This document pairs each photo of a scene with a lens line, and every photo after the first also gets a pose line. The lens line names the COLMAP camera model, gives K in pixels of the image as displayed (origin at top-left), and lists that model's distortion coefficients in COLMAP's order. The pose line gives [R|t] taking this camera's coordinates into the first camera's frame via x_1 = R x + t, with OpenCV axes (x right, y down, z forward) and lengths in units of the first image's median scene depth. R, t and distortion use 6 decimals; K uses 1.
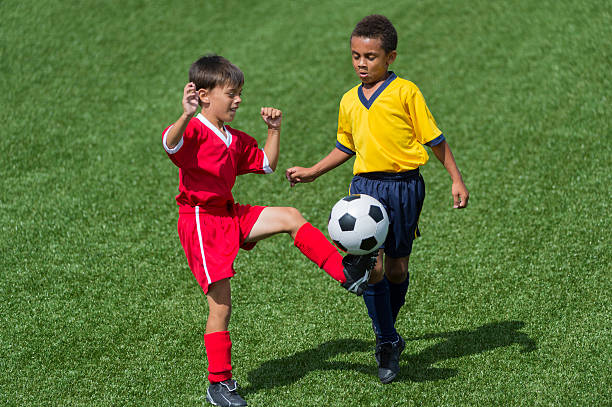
lens RADIAL K [[335.4, 0, 304.0], [0, 335.4, 203.4], [0, 0, 1]] dist [-0.017697, -0.000449]
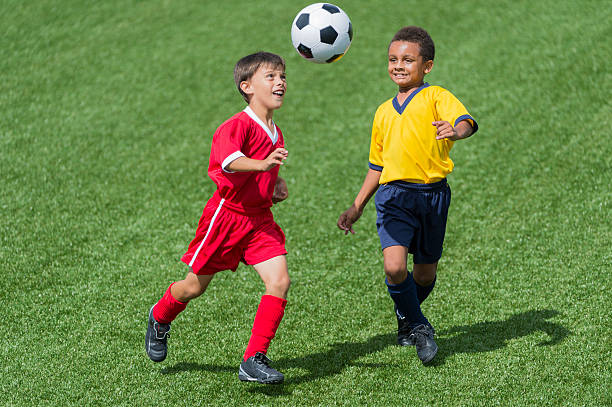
lens RADIAL K [[335.4, 0, 307.5], [0, 335.4, 204.0], [0, 0, 1]] dist [-0.017697, -0.000449]
pose [[0.999802, 0.005146, -0.019231, -0.554173], [-0.005202, 0.999982, -0.002858, -0.067413], [0.019216, 0.002958, 0.999811, 0.046808]]
